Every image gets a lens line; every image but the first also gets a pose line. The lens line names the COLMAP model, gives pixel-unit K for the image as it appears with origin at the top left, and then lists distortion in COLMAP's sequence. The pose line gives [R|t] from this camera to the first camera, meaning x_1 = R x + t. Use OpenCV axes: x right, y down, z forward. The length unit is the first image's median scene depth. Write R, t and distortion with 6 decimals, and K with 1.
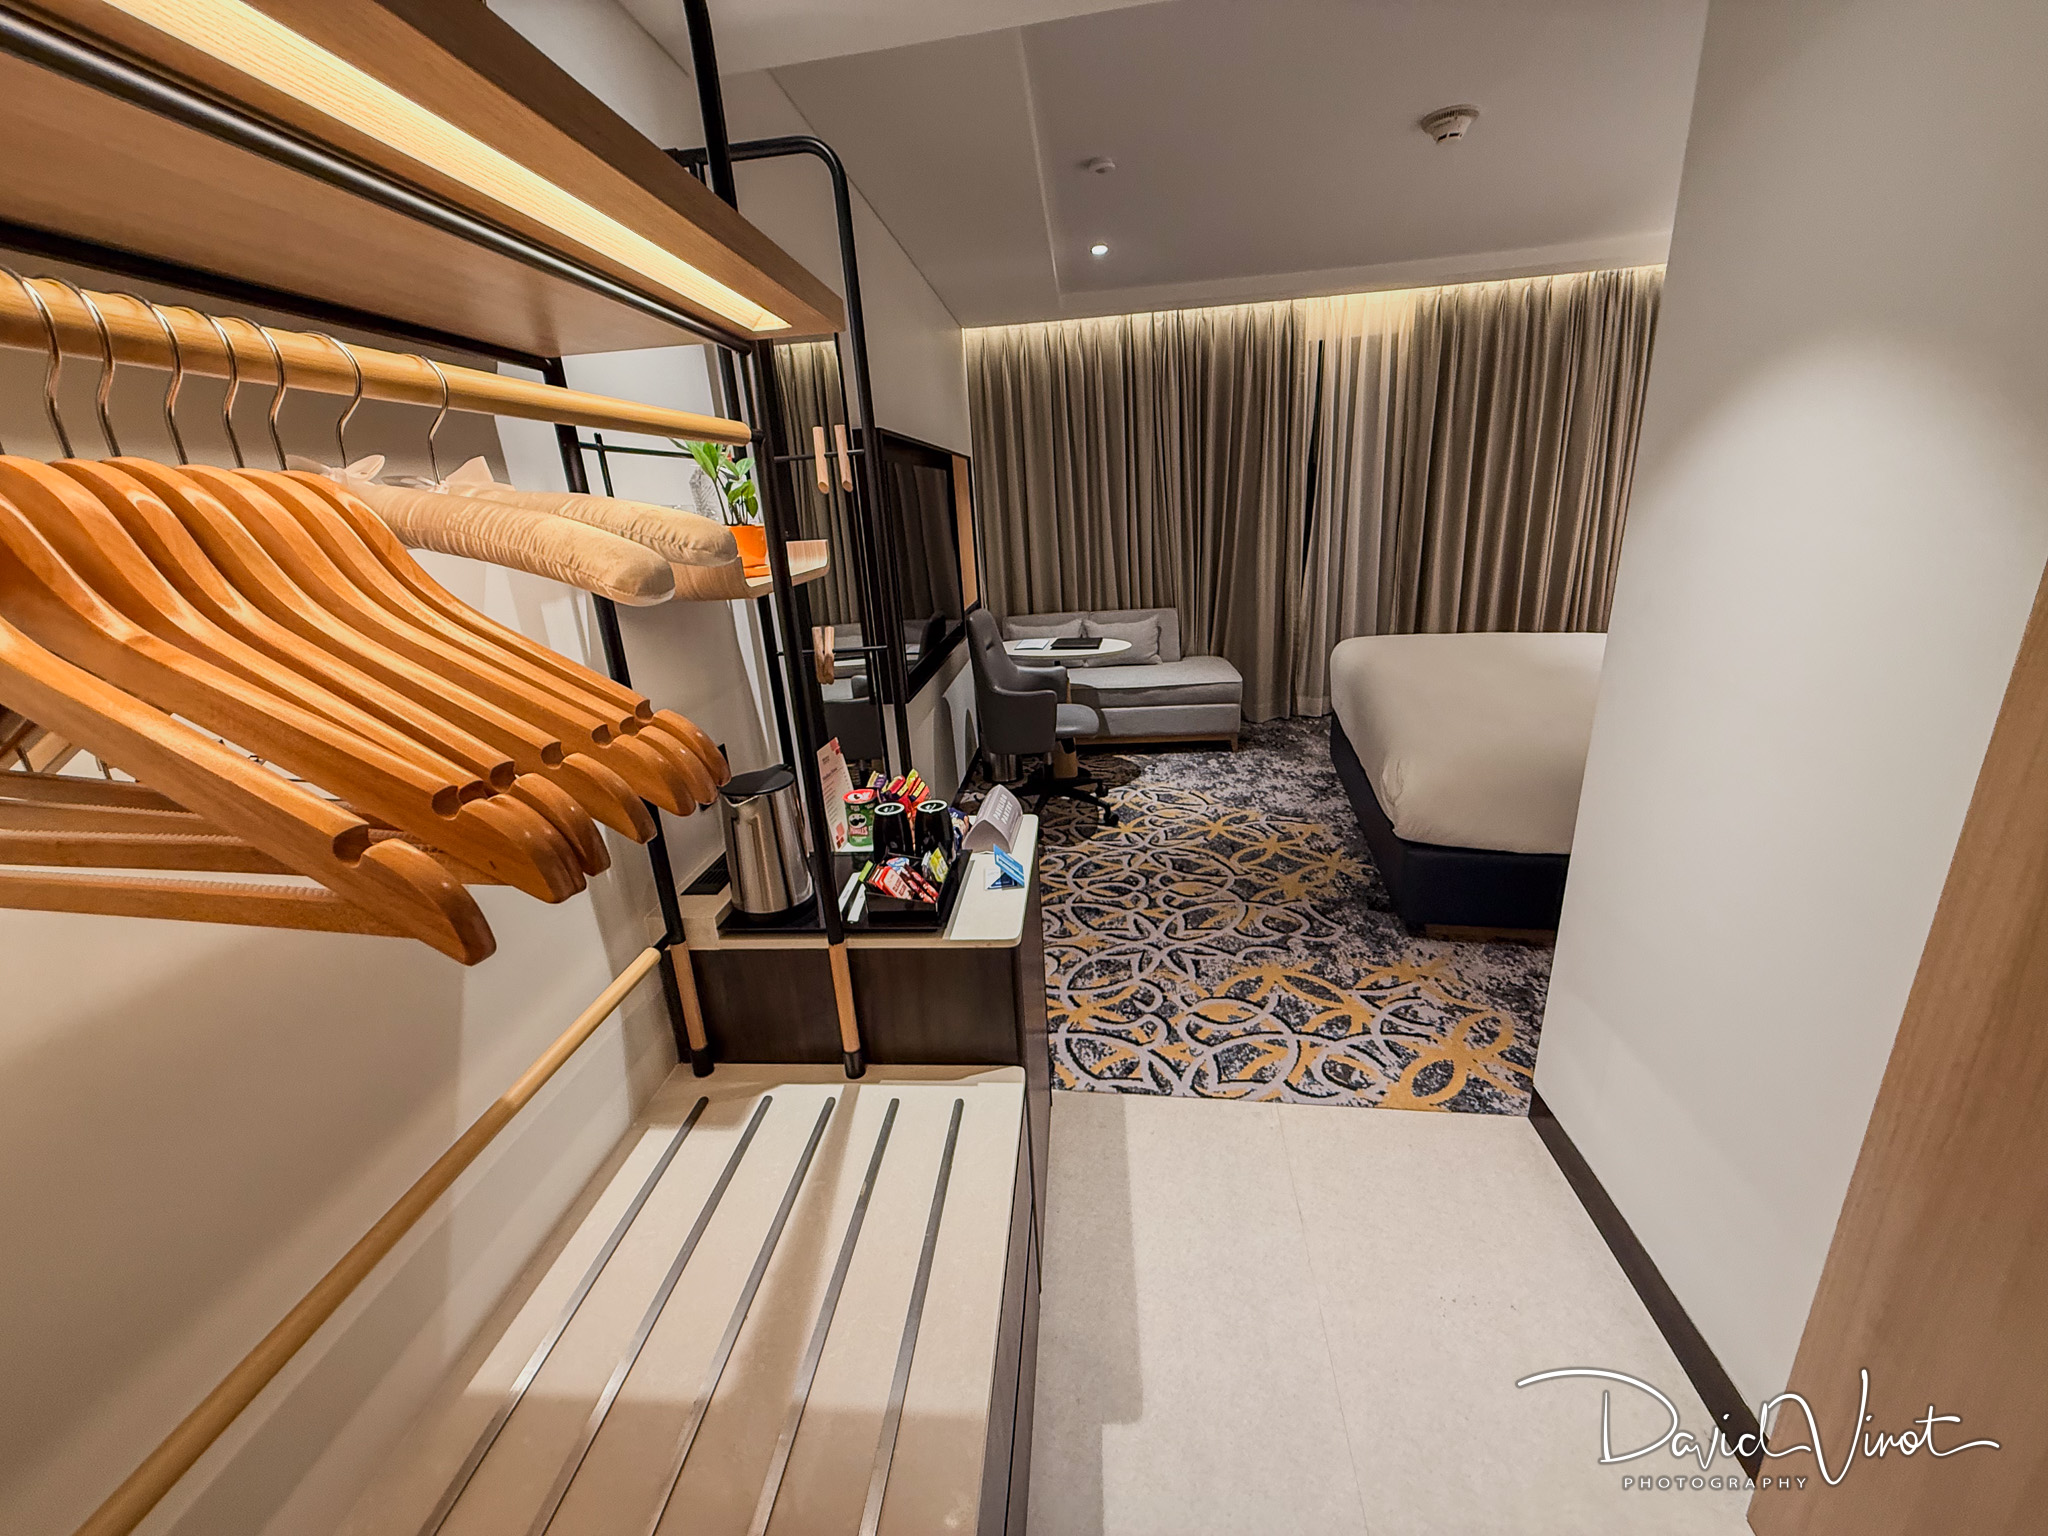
lens RADIAL K [[814.6, 0, 1017.2], [0, 814.6, 759.1], [0, 0, 1]] dist [-0.001564, 0.000523]
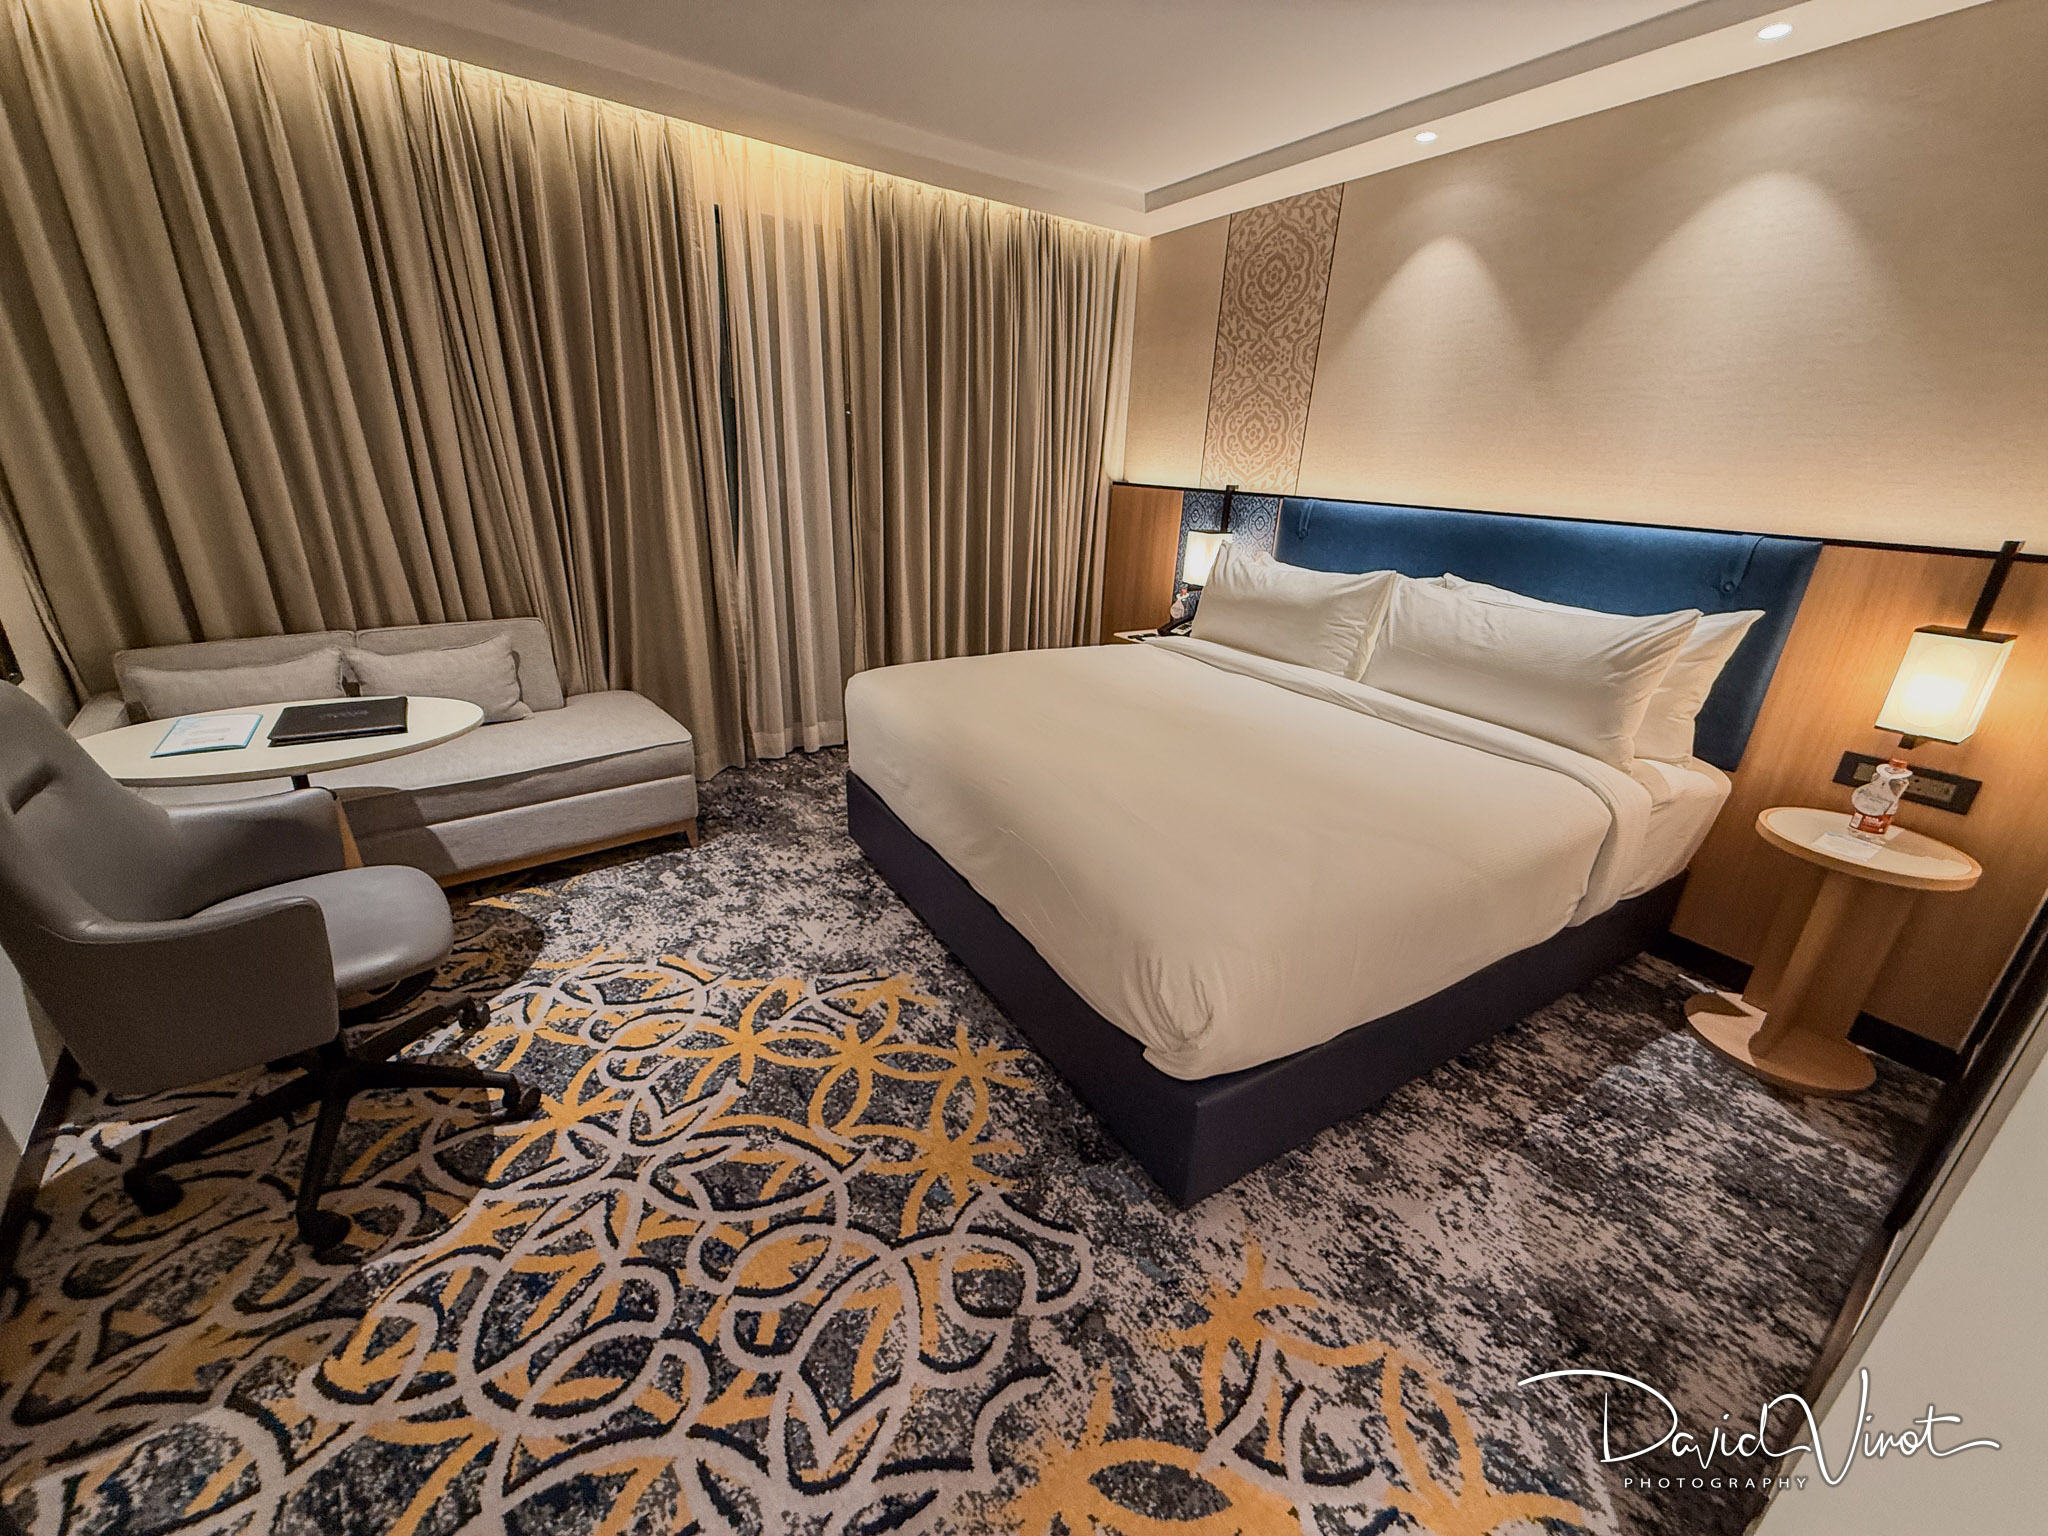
lens RADIAL K [[814.6, 0, 1023.9], [0, 814.6, 764.7], [0, 0, 1]] dist [-0.001564, 0.000523]
pose [[0.708243, -0.164665, 0.686496, 0.035773], [0.128154, 0.986249, 0.104351, -0.161425], [-0.694239, 0.014071, 0.719607, 0.557368]]
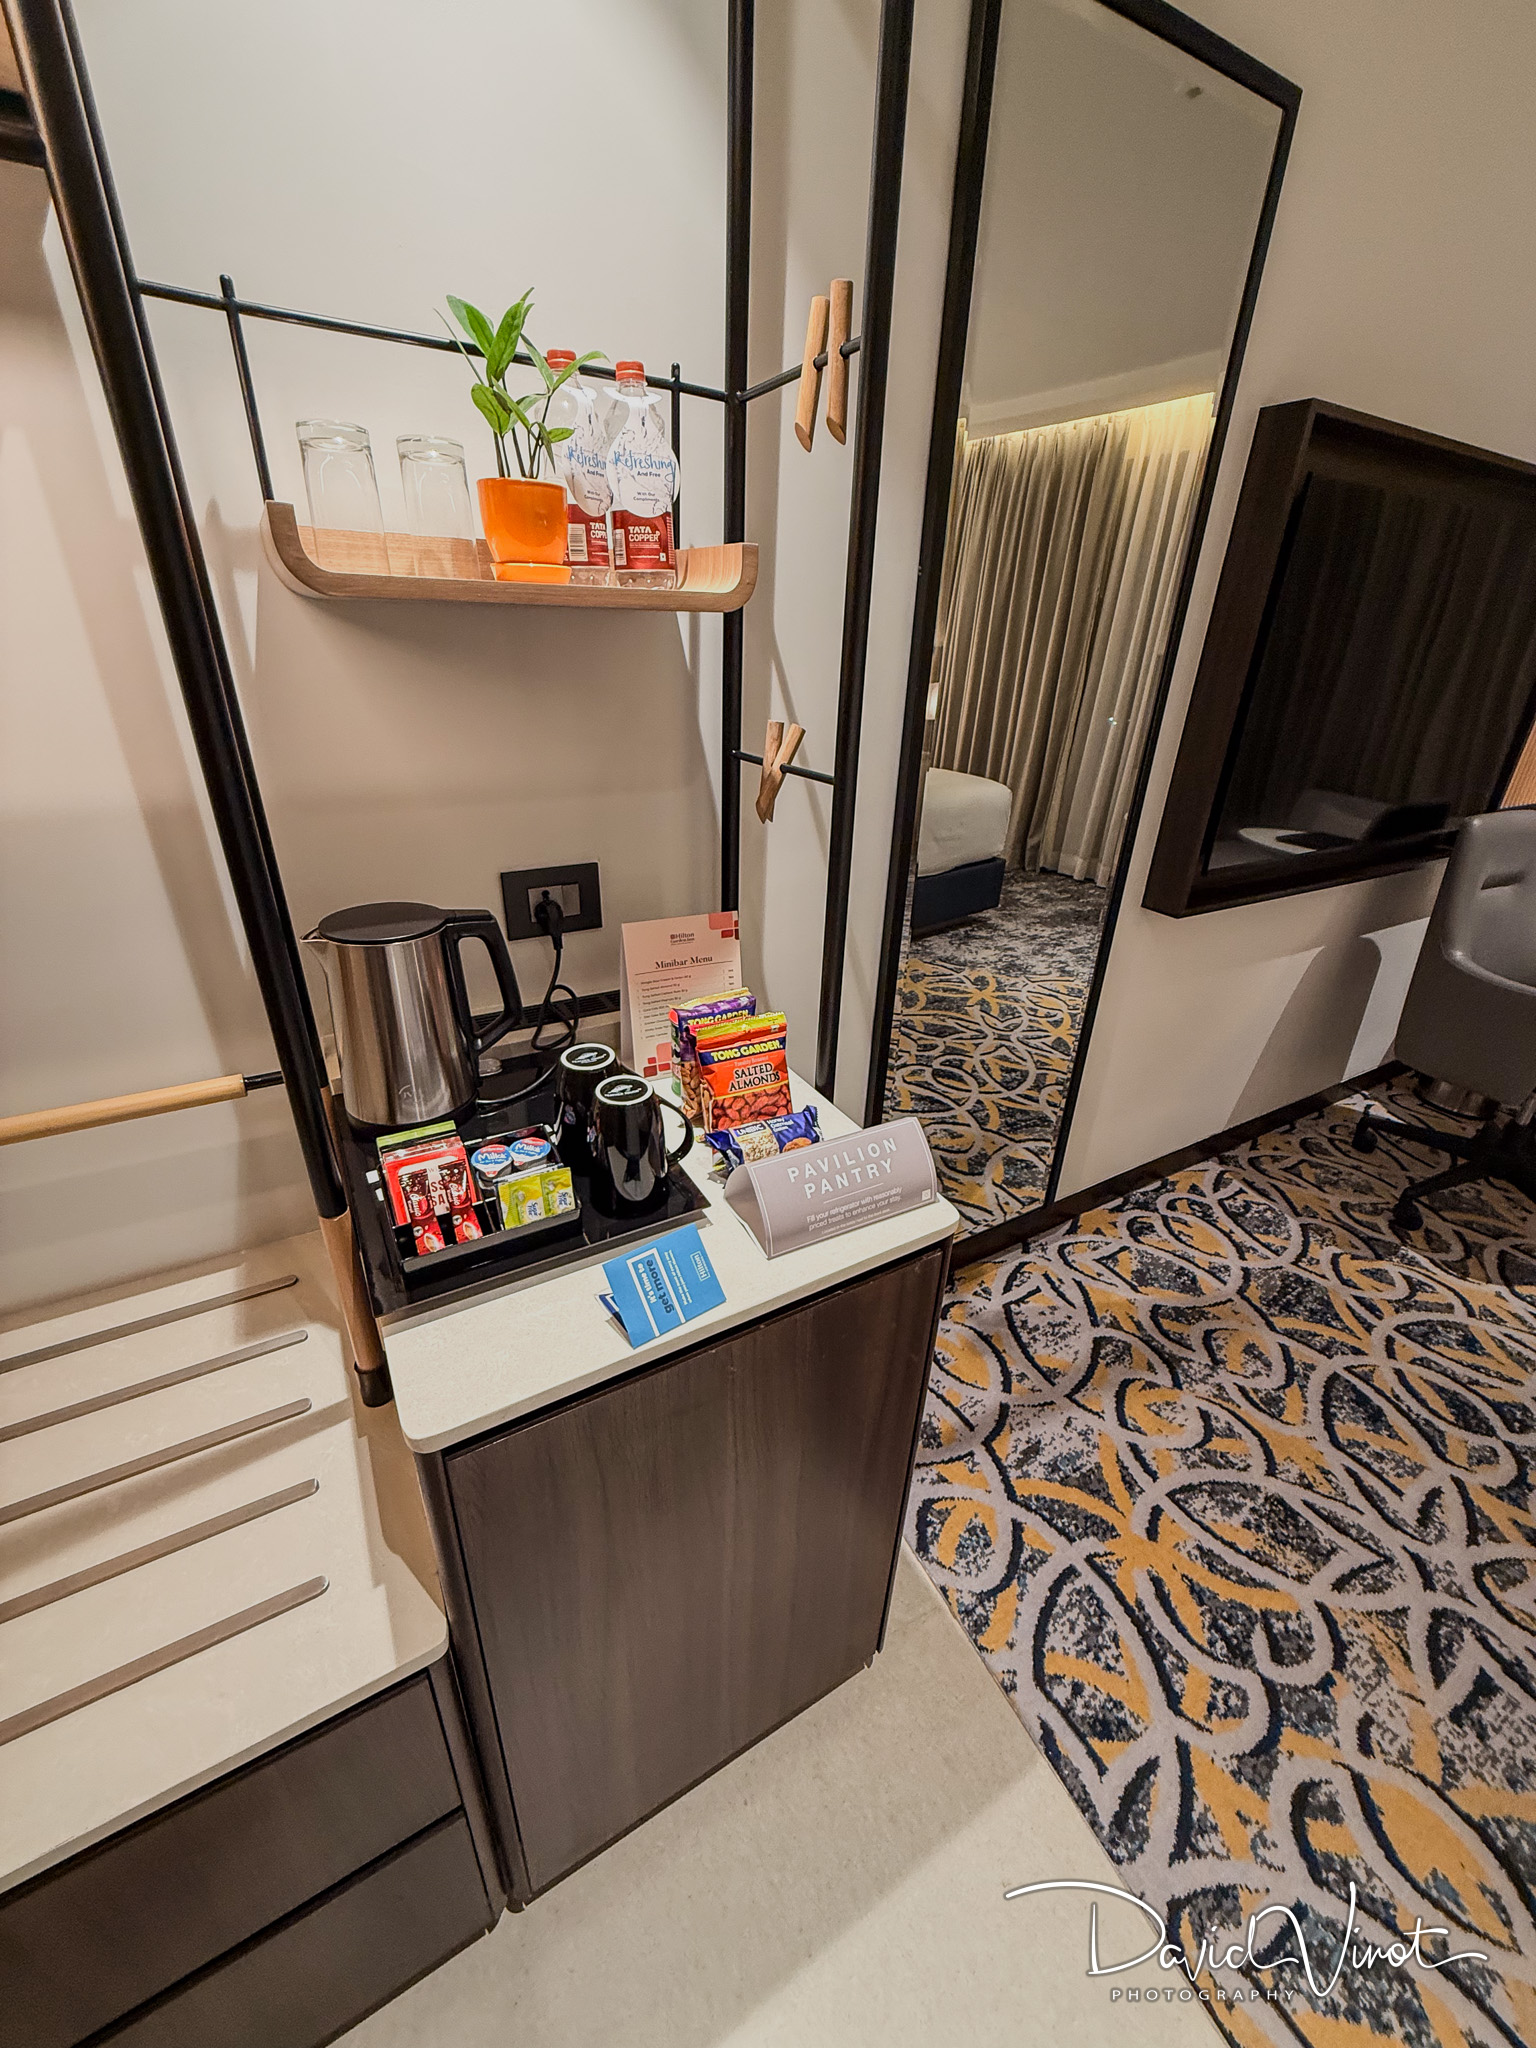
lens RADIAL K [[814.6, 0, 767.7], [0, 814.6, 1016.1], [0, 0, 1]] dist [-0.001564, 0.000523]
pose [[0.571826, 0.426059, -0.701062, 0.128480], [-0.313703, 0.903178, 0.293018, -0.075327], [0.758027, 0.052370, 0.650117, 0.335955]]
